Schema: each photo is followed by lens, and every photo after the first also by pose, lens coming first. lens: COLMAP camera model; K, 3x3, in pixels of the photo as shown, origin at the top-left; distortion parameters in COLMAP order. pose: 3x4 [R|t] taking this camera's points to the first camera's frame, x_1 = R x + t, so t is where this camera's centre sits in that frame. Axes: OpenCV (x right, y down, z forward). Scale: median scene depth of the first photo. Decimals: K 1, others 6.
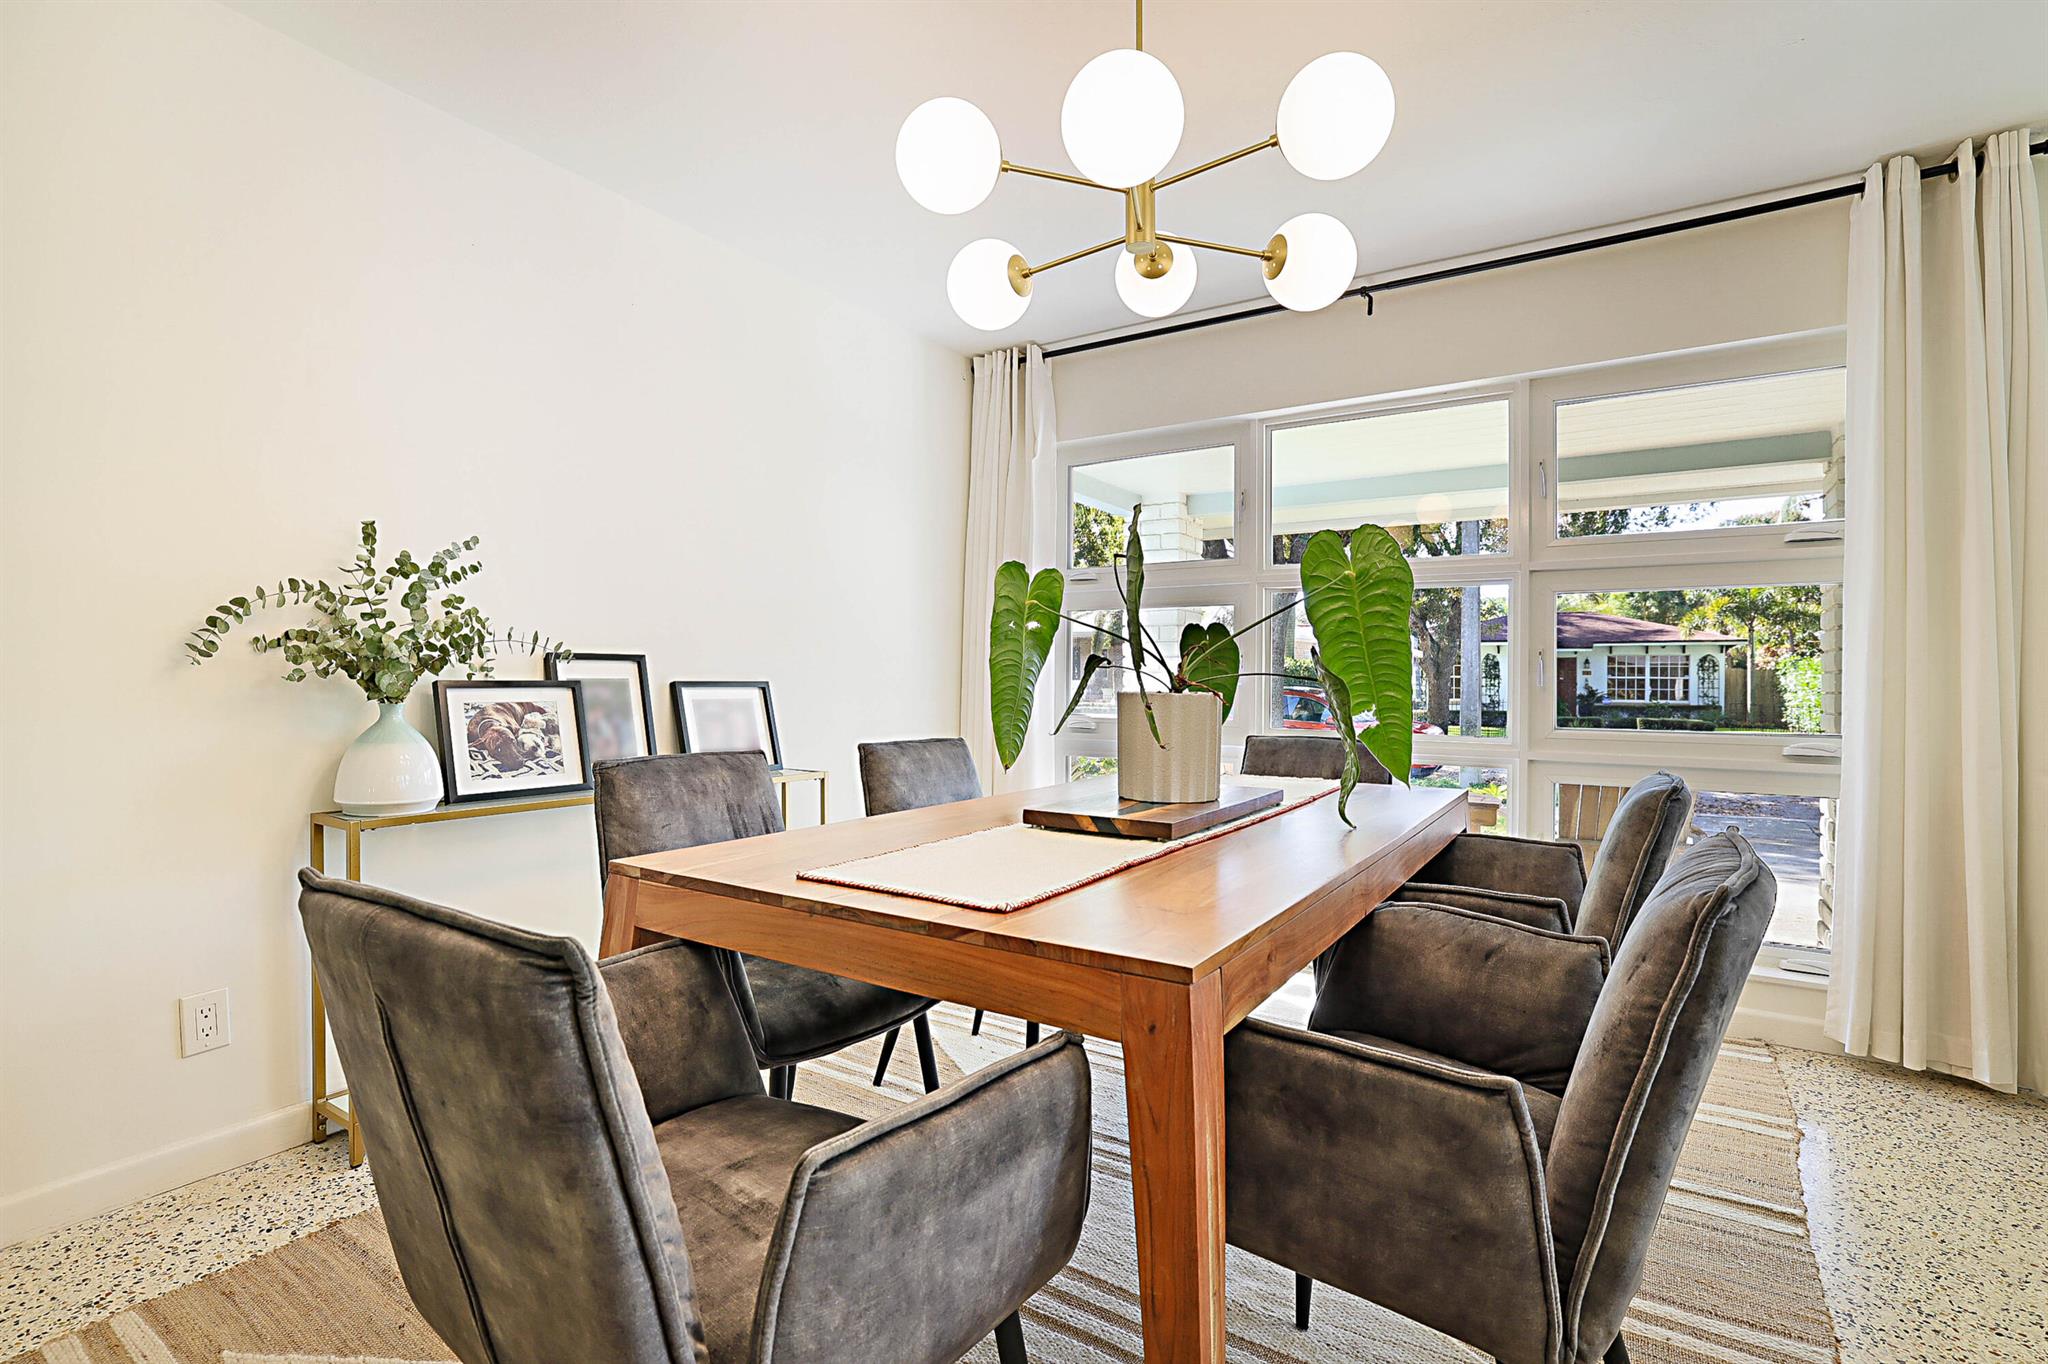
lens RADIAL K [[957.0, 0, 1008.2], [0, 957.0, 678.2], [0, 0, 1]] dist [-0.023677, 0.010051]
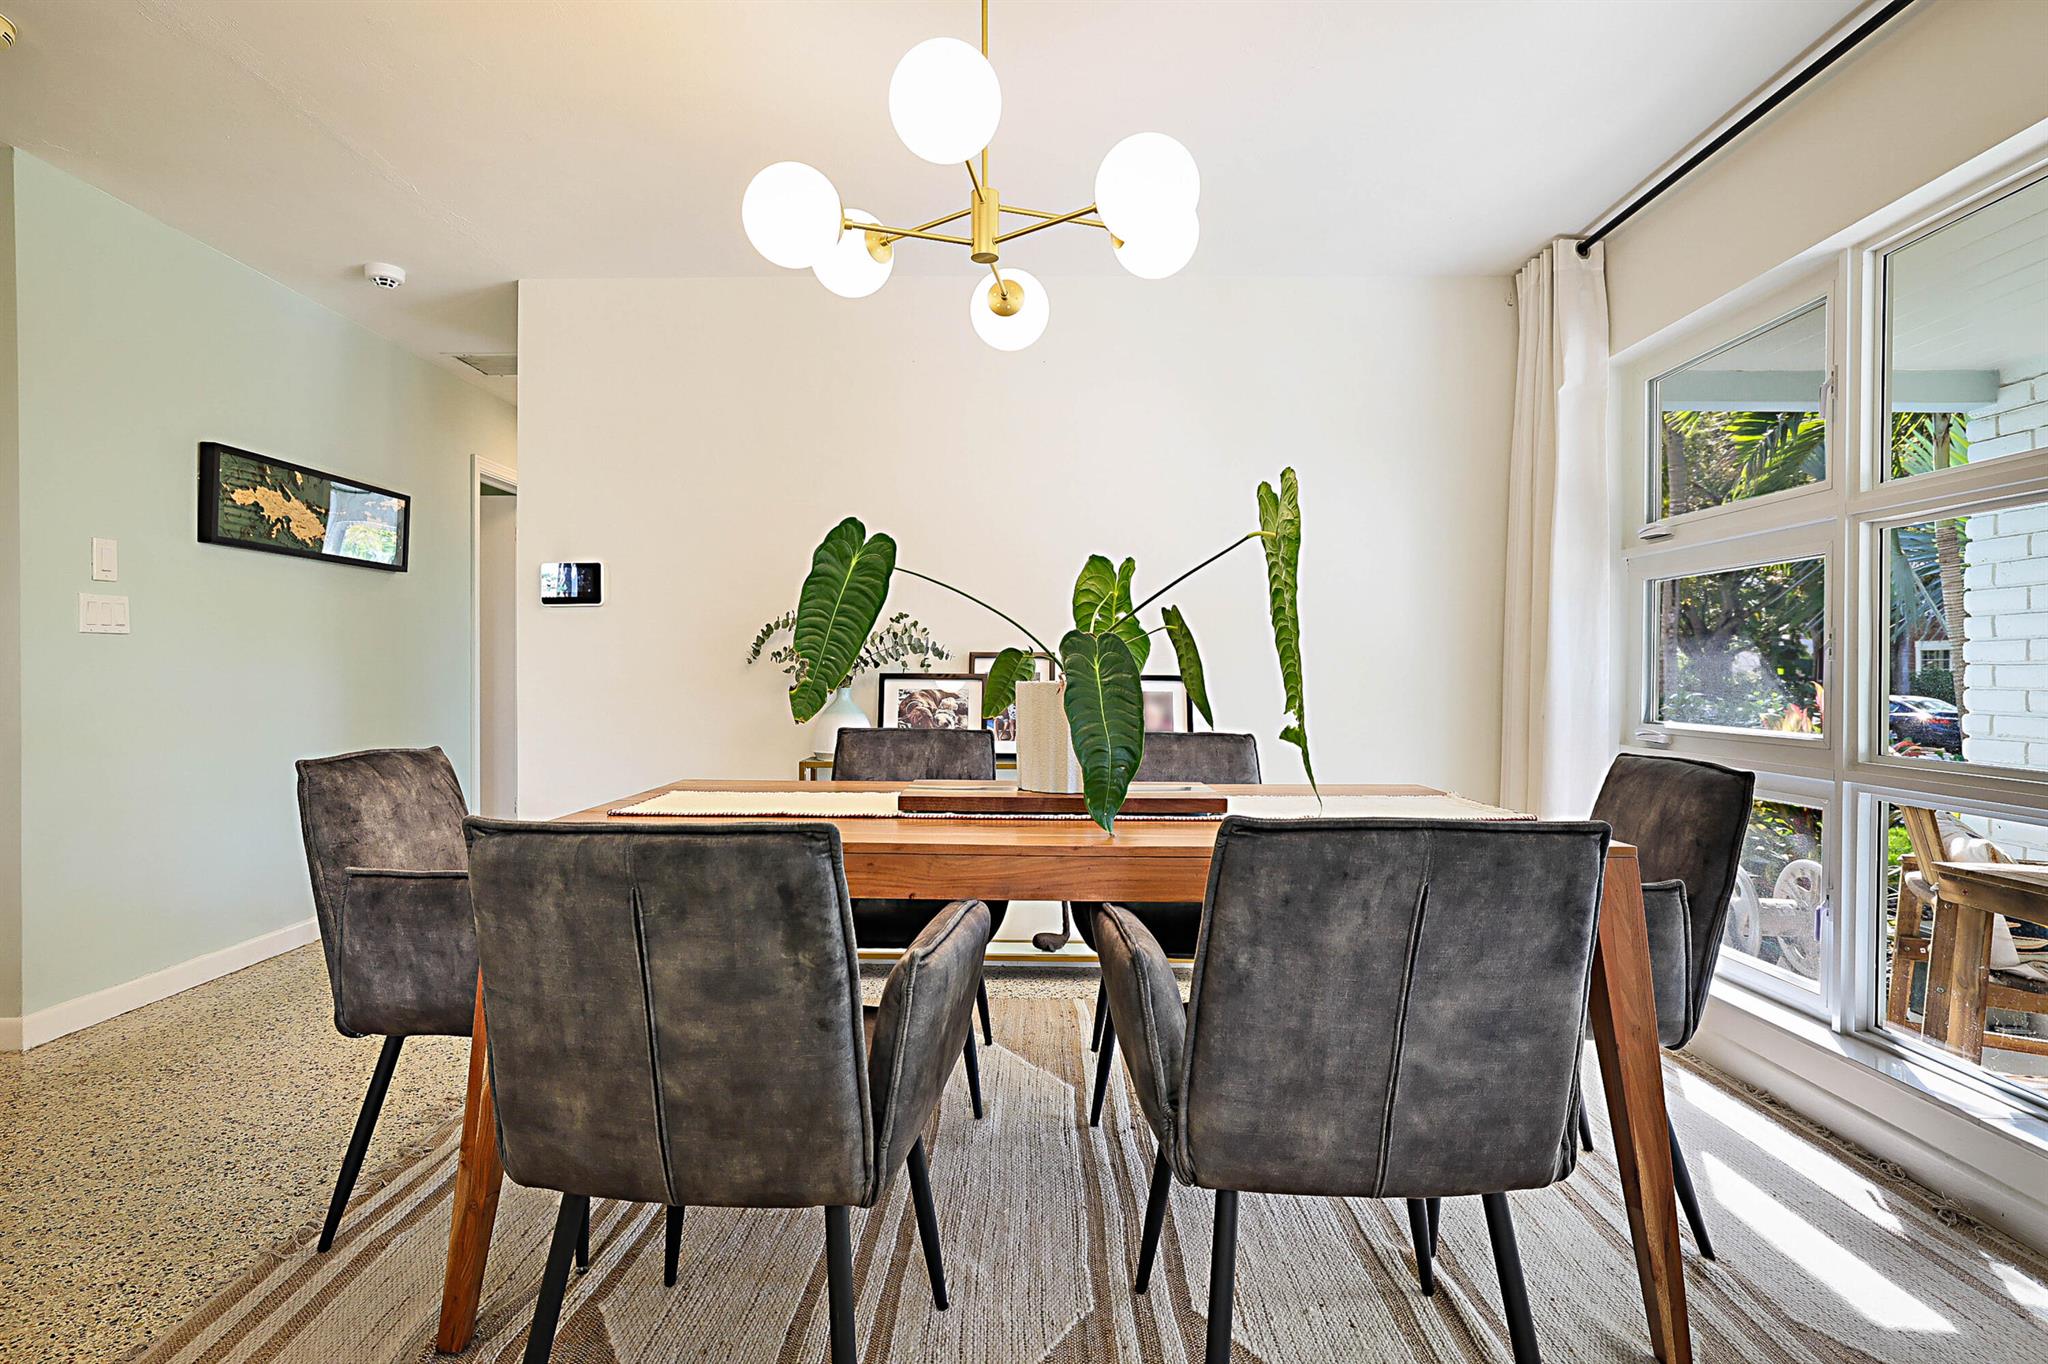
lens RADIAL K [[1032.1, 0, 1009.6], [0, 1032.1, 680.3], [0, 0, 1]] dist [-0.031211, 0.017931]
pose [[0.529429, 0.001492, -0.848353, 0.782605], [-0.000351, 0.999999, 0.001539, 0.008963], [0.848354, -0.000517, 0.529429, 0.296033]]
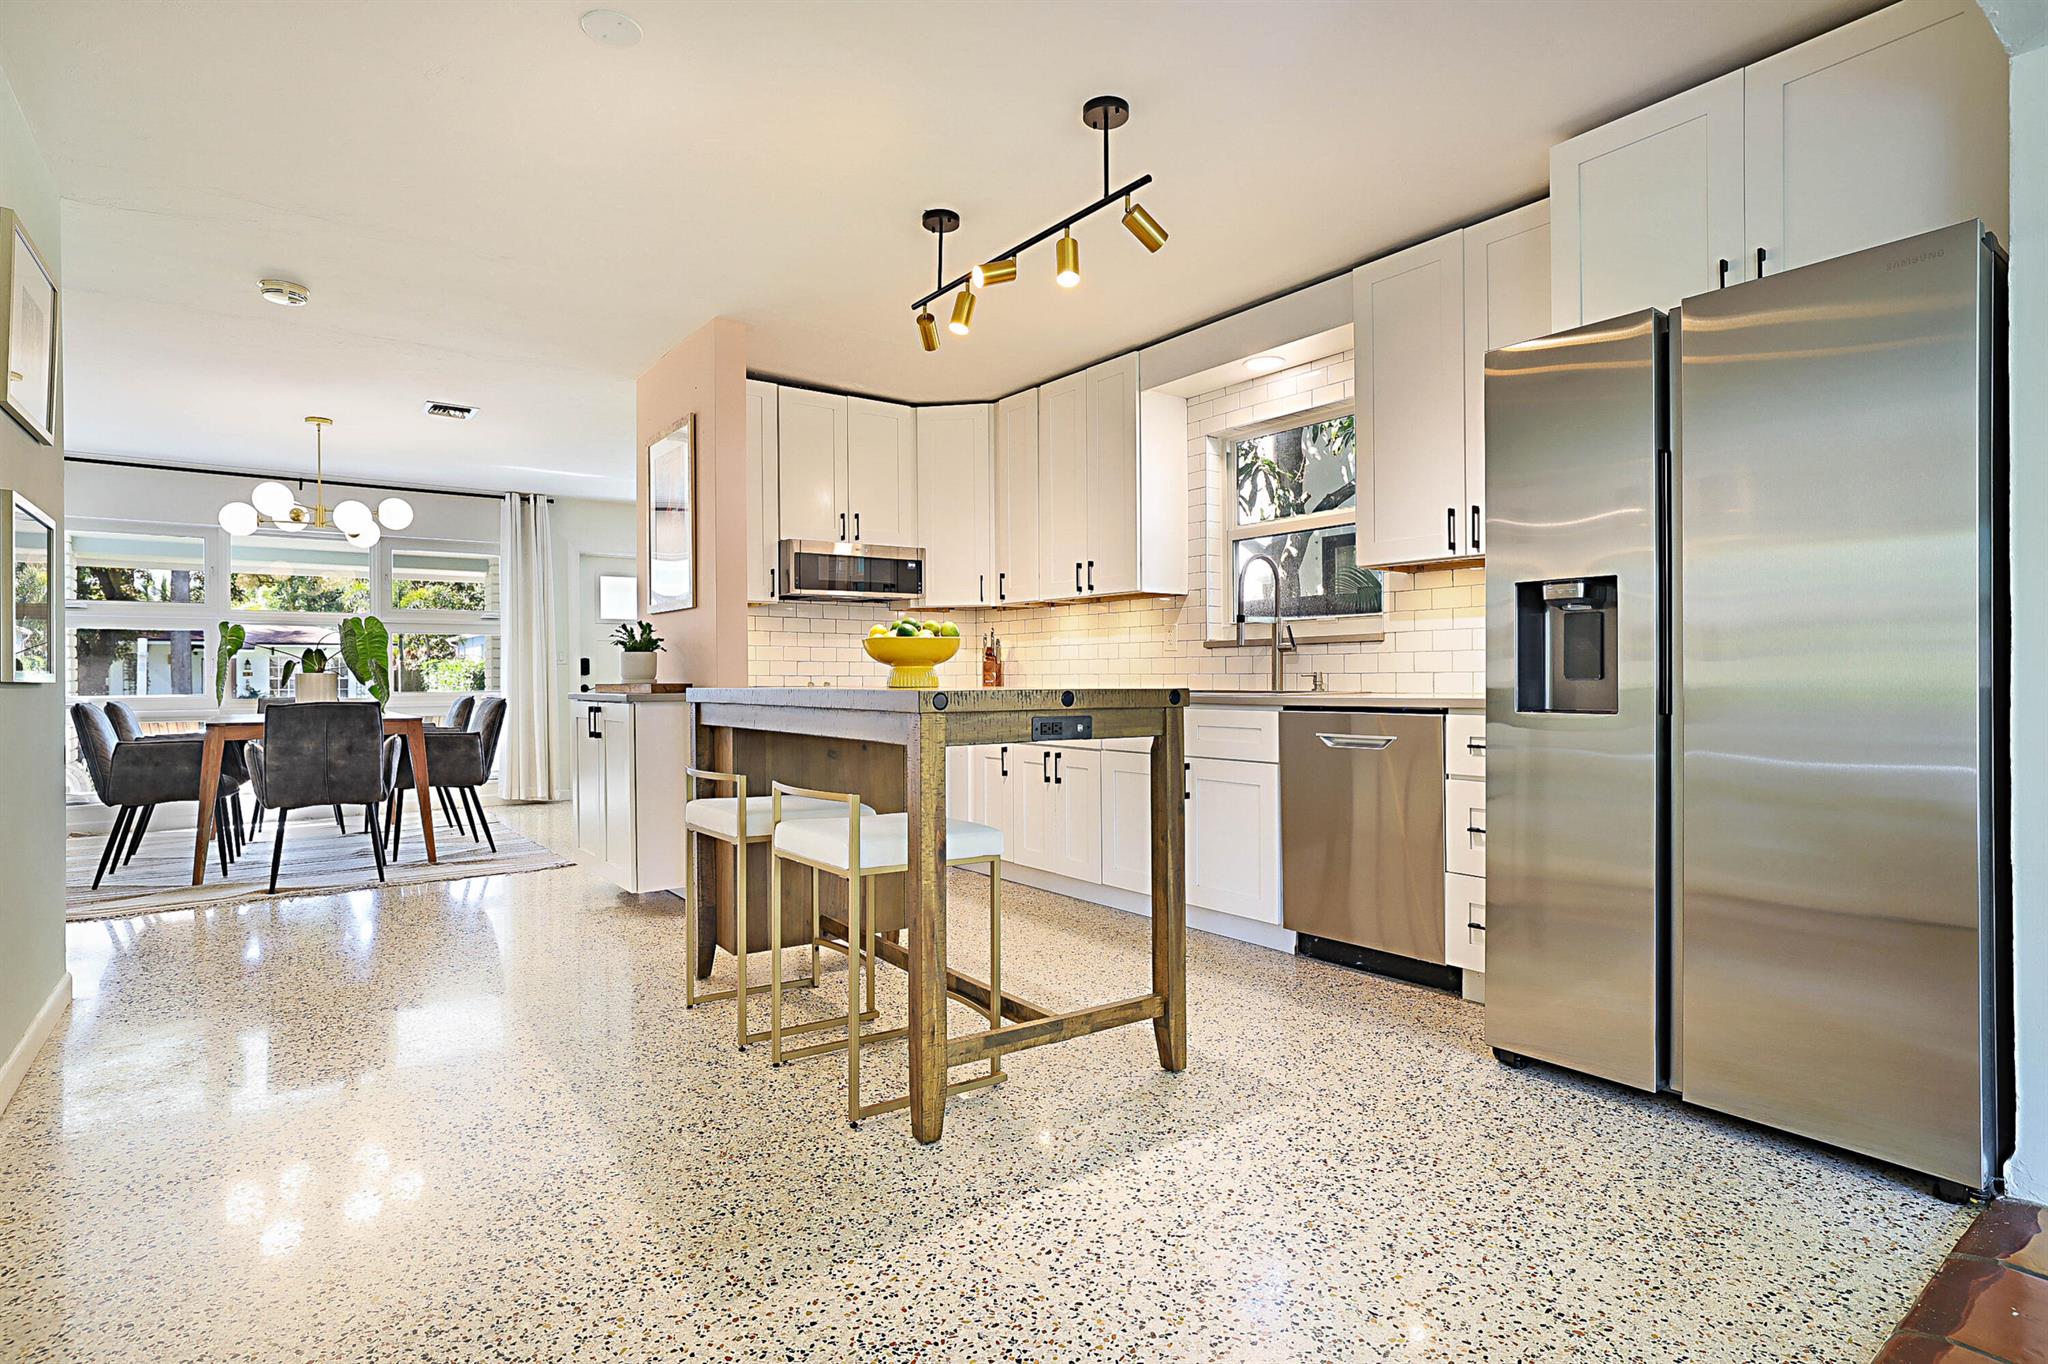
lens RADIAL K [[1032.1, 0, 1012.0], [0, 1032.1, 678.1], [0, 0, 1]] dist [-0.031211, 0.017931]
pose [[0.345580, -0.009318, 0.938343, -1.531440], [0.011703, 0.999916, 0.005620, 0.027881], [-0.938316, 0.009039, 0.345660, -1.563472]]
